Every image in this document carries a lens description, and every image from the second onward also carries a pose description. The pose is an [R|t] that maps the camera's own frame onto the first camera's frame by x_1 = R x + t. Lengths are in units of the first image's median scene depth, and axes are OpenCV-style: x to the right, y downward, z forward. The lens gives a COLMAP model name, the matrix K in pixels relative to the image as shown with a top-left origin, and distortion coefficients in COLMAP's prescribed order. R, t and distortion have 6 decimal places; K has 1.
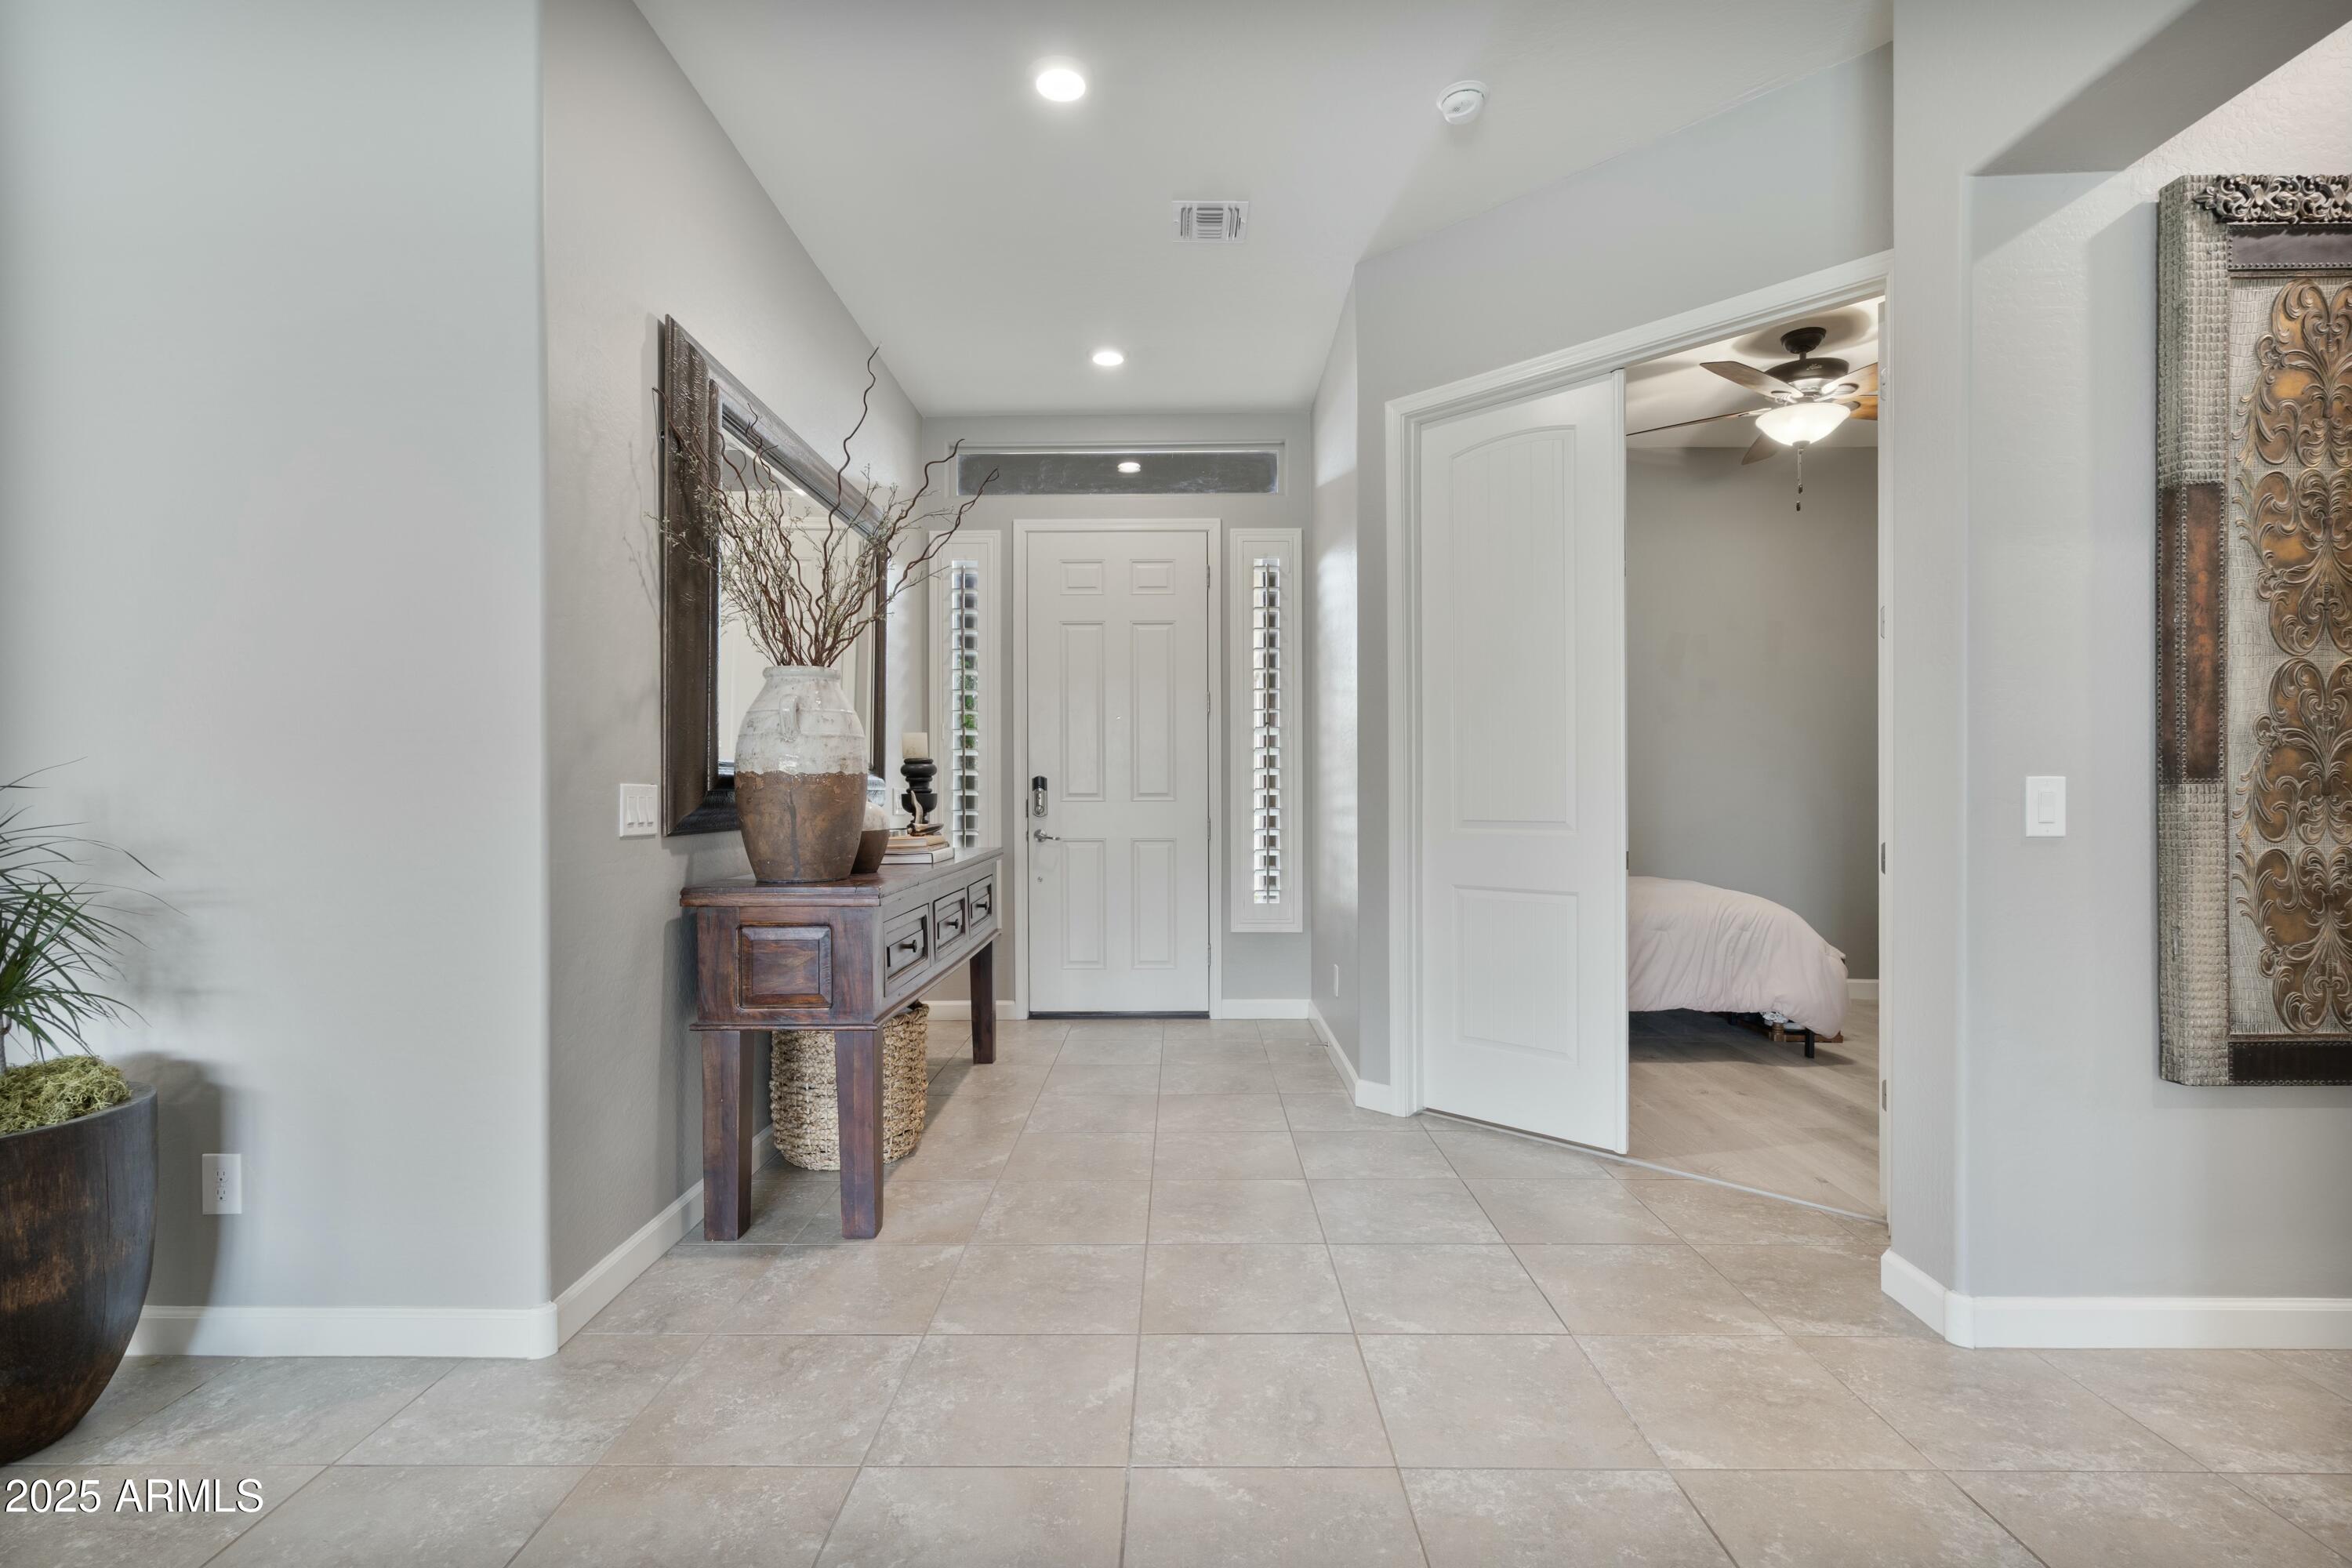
lens RADIAL K [[1089.7, 0, 1176.7], [0, 1089.7, 793.4], [0, 0, 1]] dist [-0.006663, 0.003741]
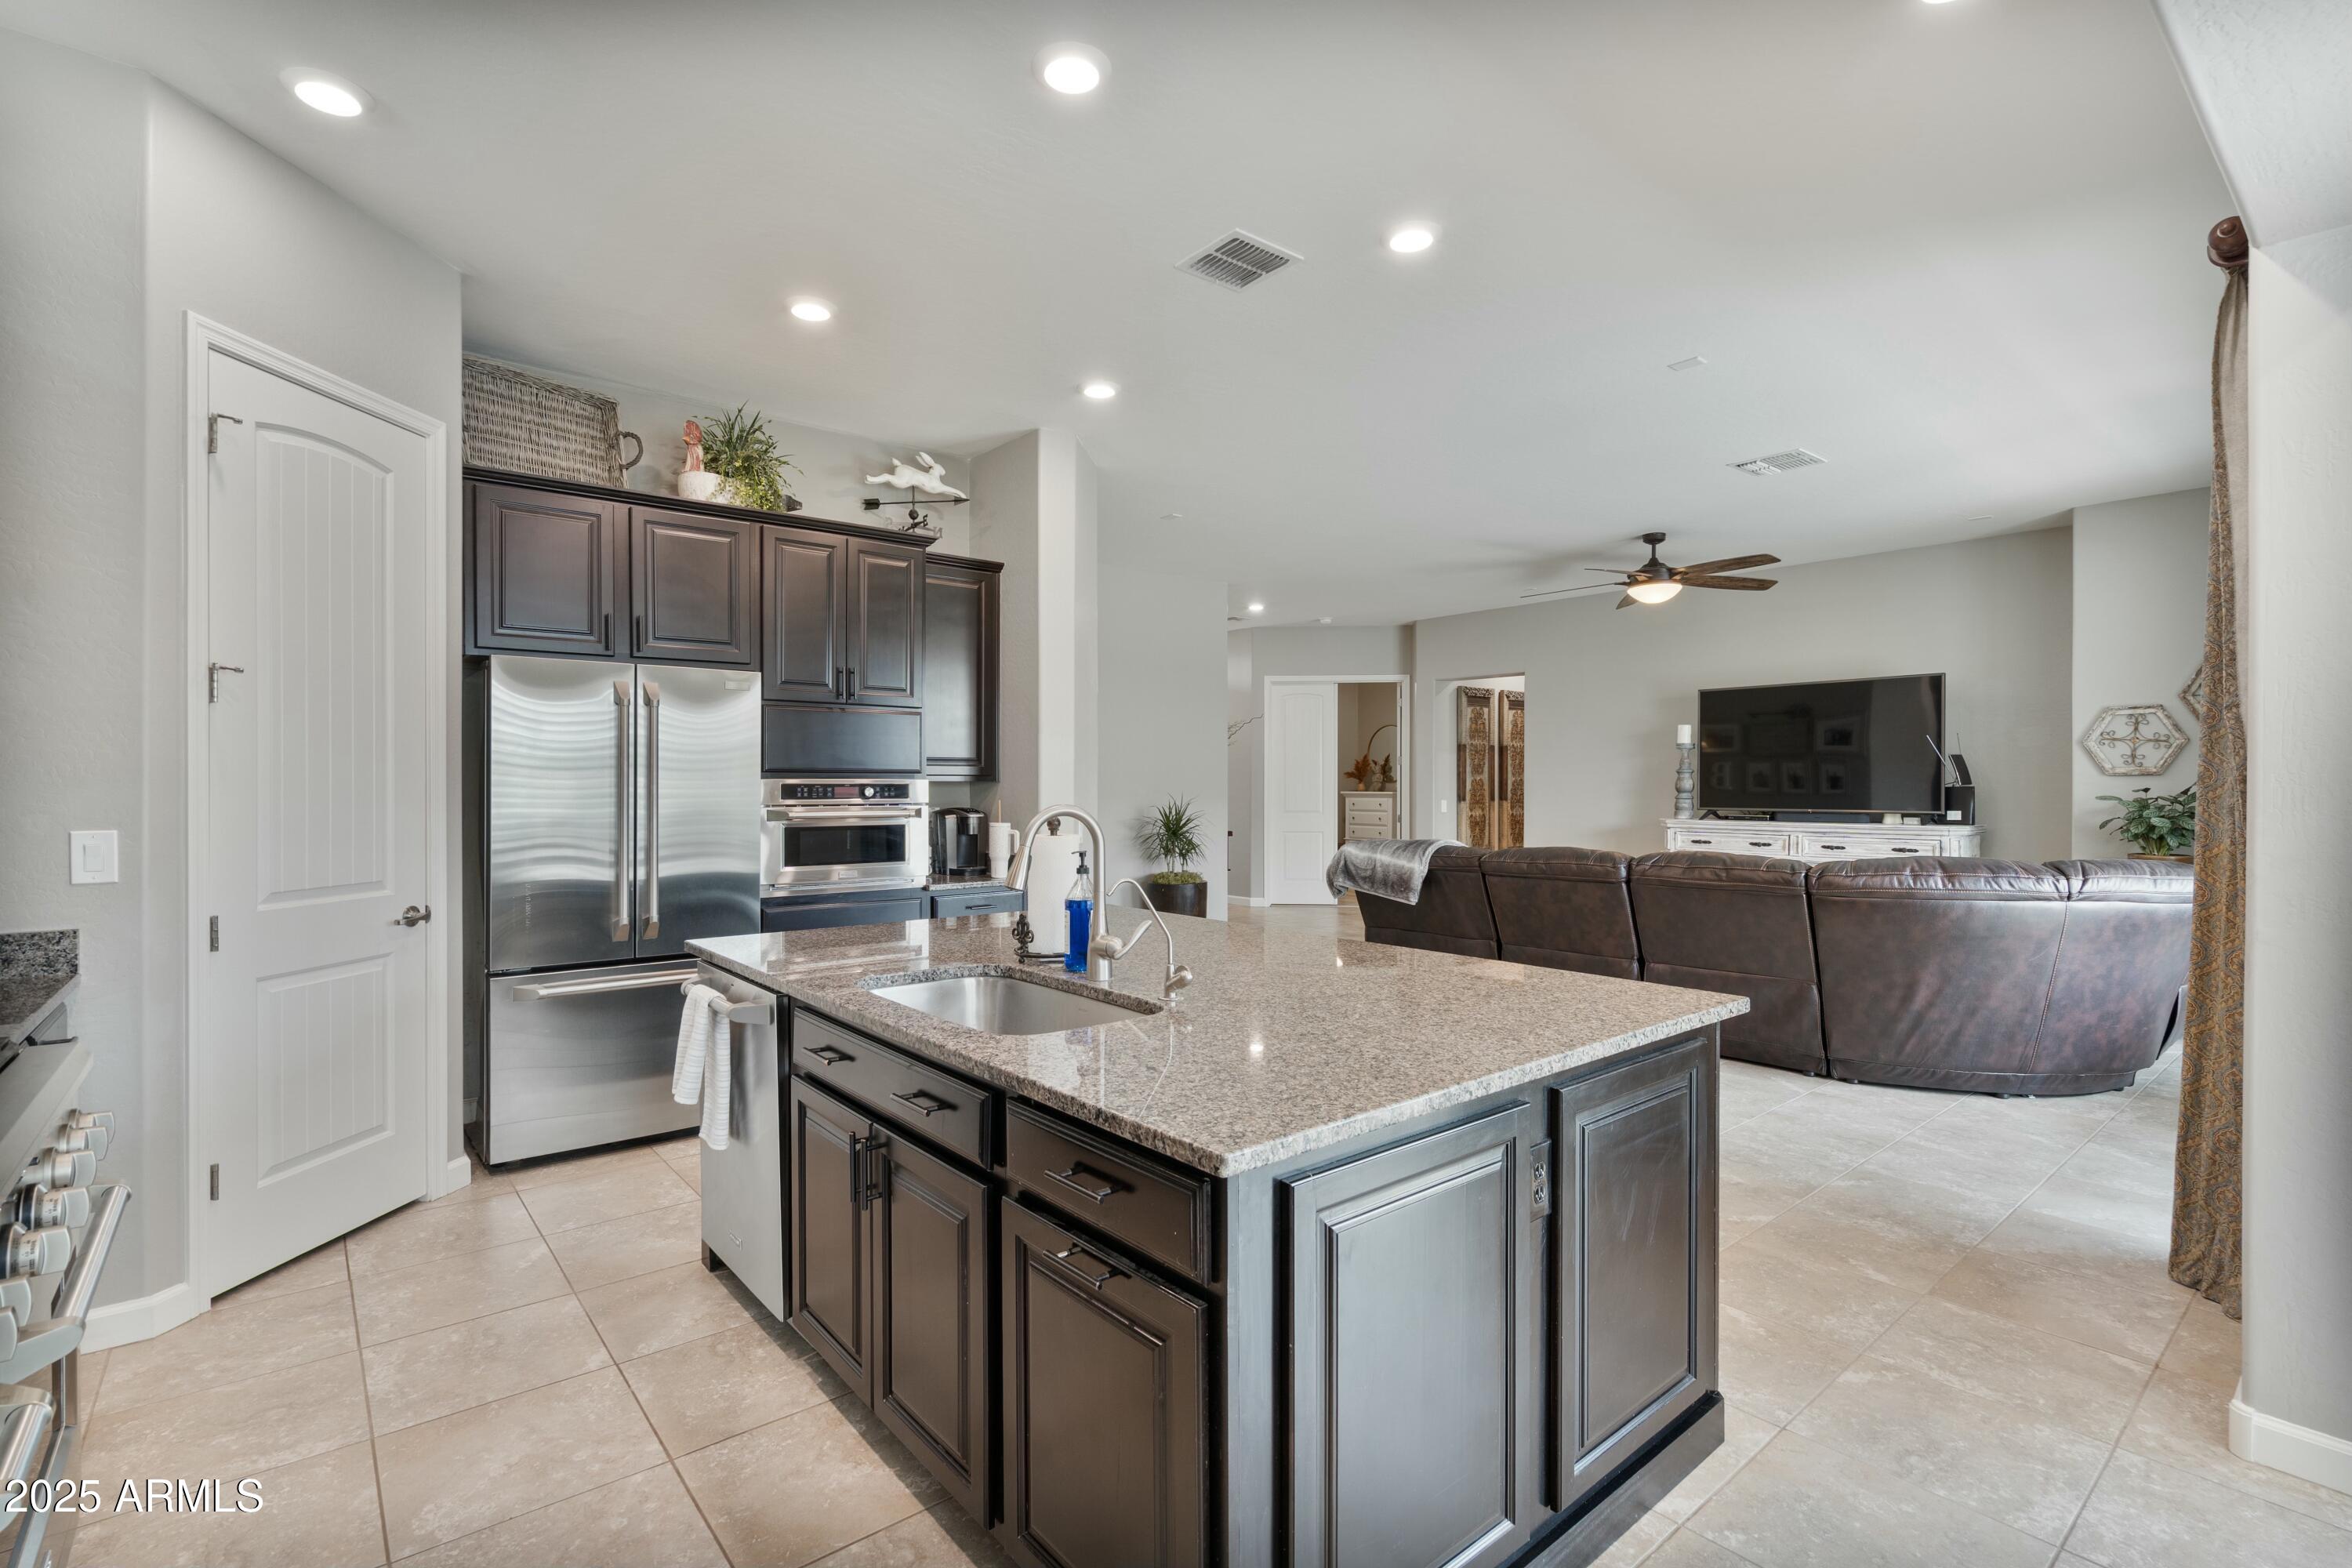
lens RADIAL K [[1089.7, 0, 1173.3], [0, 1089.7, 786.3], [0, 0, 1]] dist [-0.006663, 0.003741]
pose [[0.762032, 0.002384, 0.647535, -2.636349], [-0.000767, 0.999996, -0.002779, -0.050735], [-0.647539, 0.001621, 0.762031, -1.566094]]
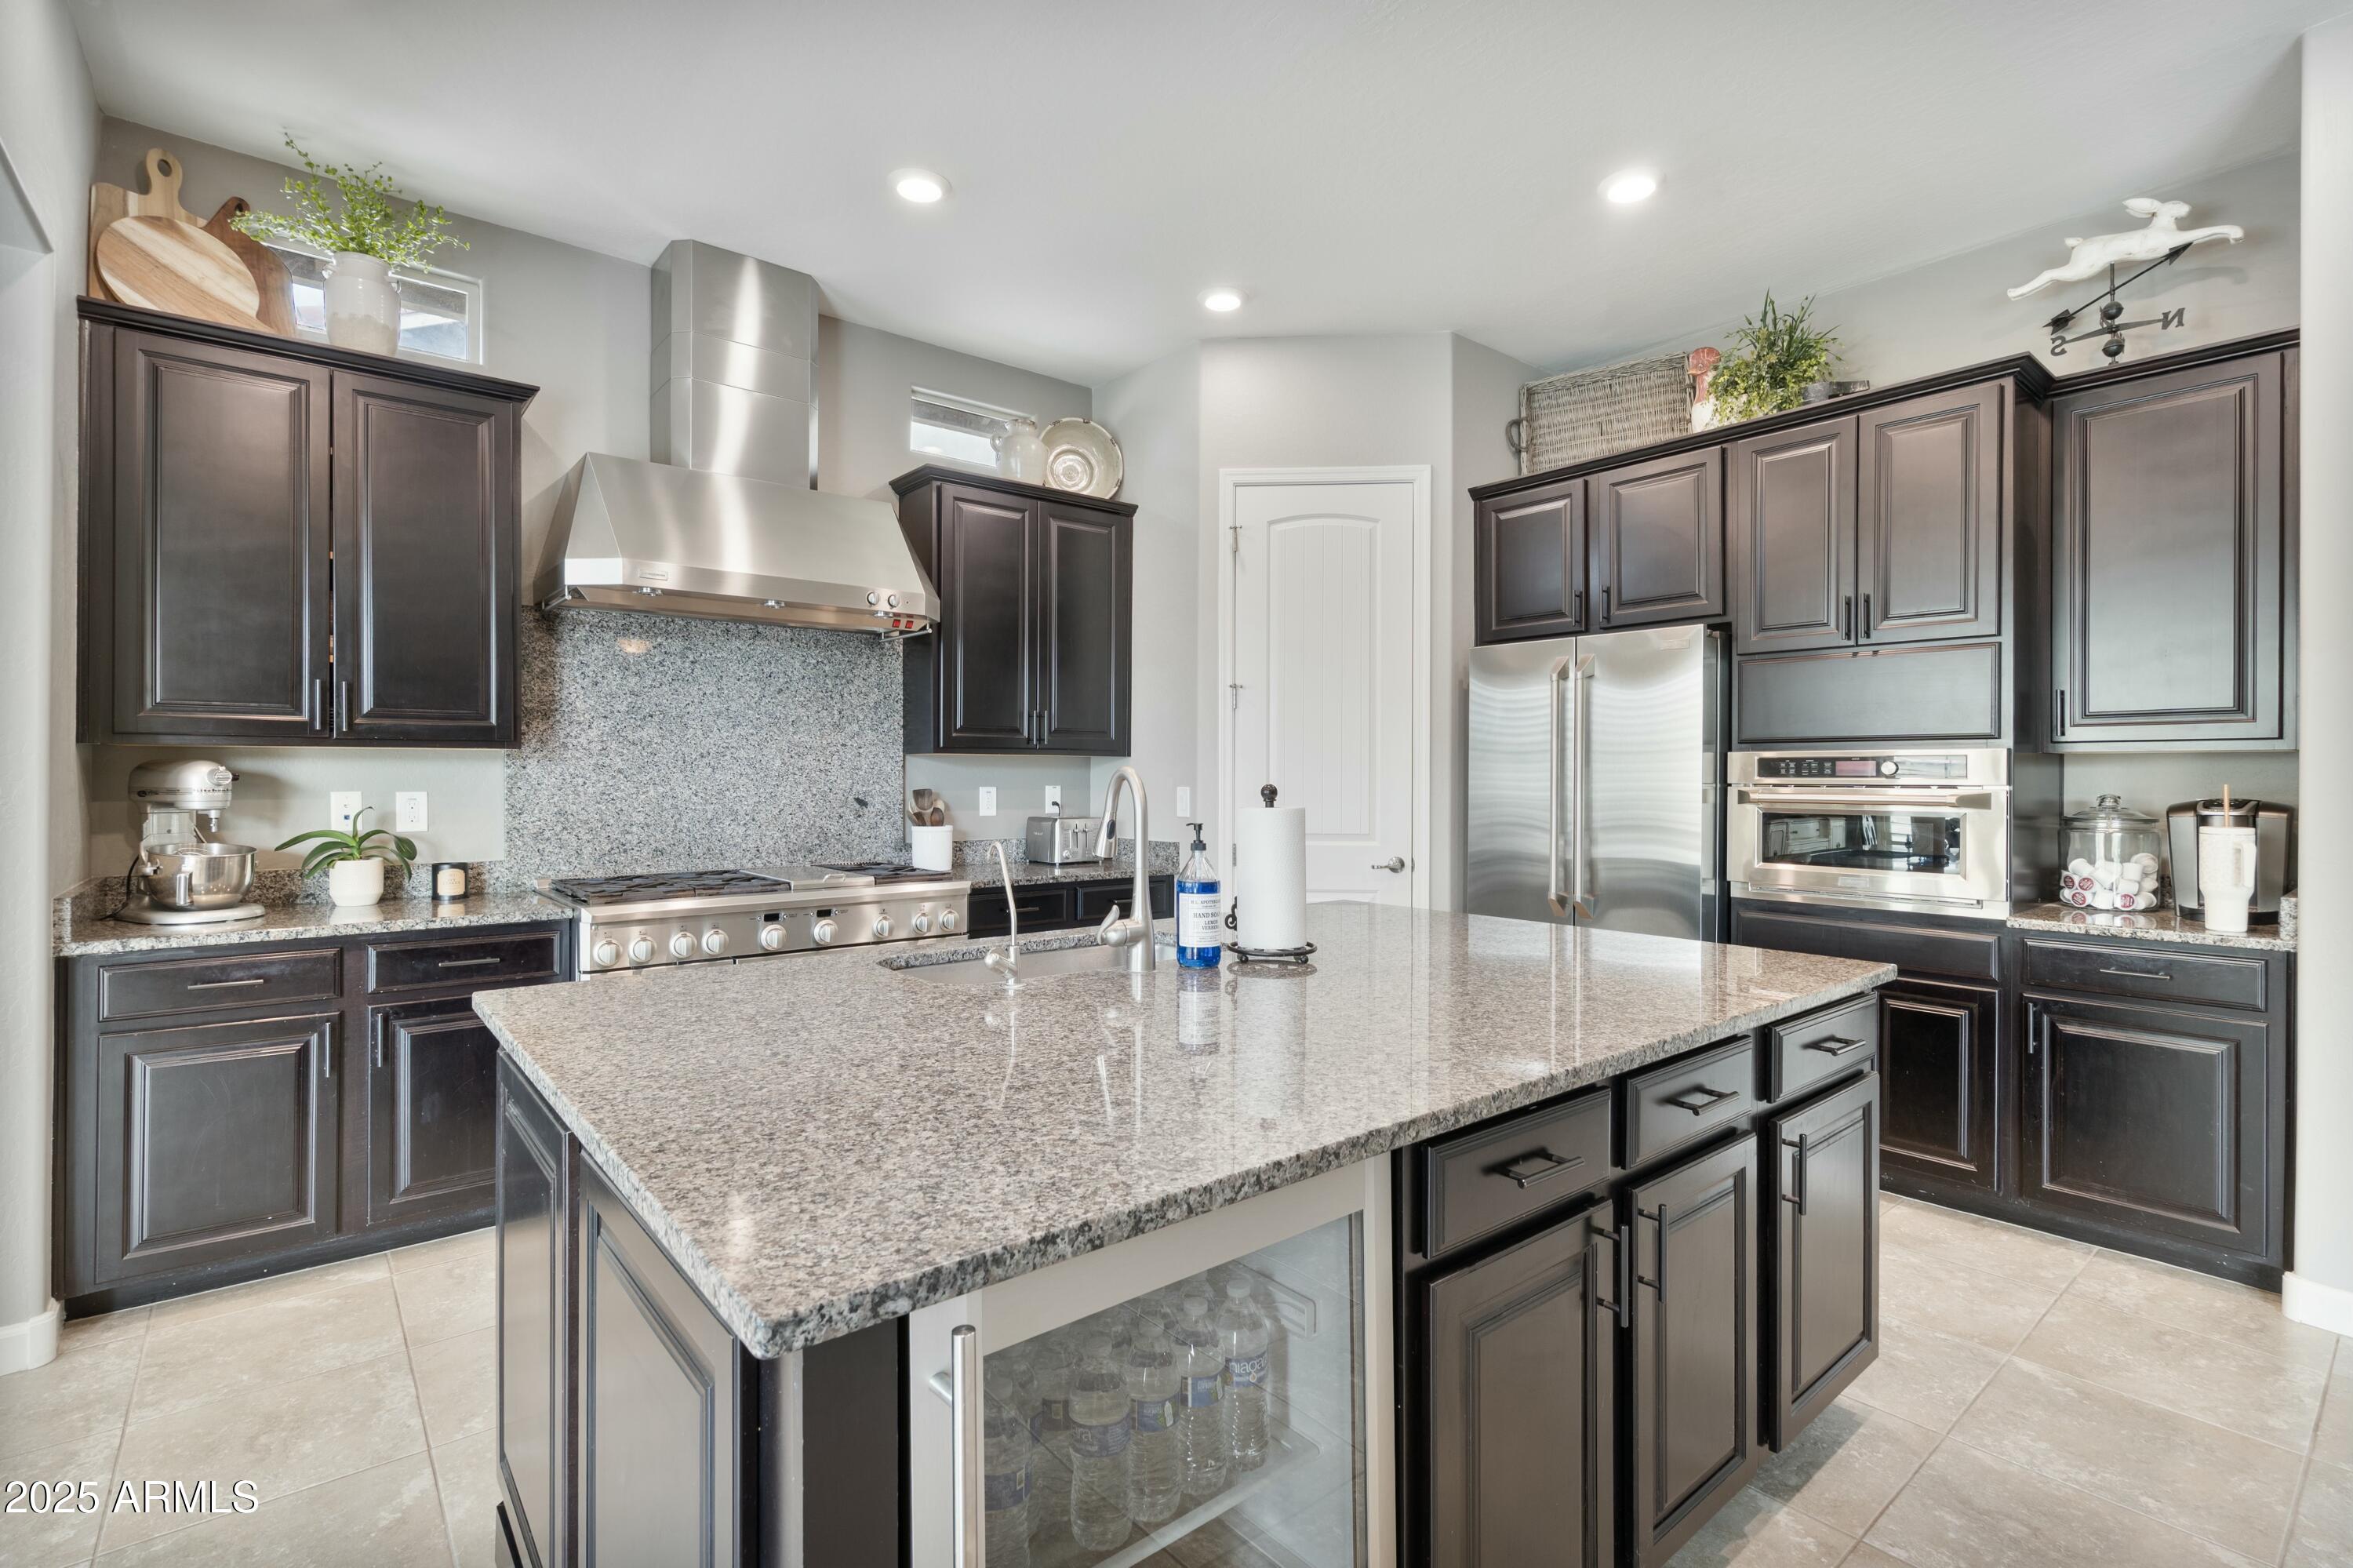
lens RADIAL K [[1090.2, 0, 1166.6], [0, 1090.2, 778.2], [0, 0, 1]] dist [-0.006663, 0.003741]
pose [[0.641163, 0.007626, -0.767367, -1.543968], [-0.008597, 0.999959, 0.002755, -0.032514], [0.767357, 0.004831, 0.641202, -1.332475]]
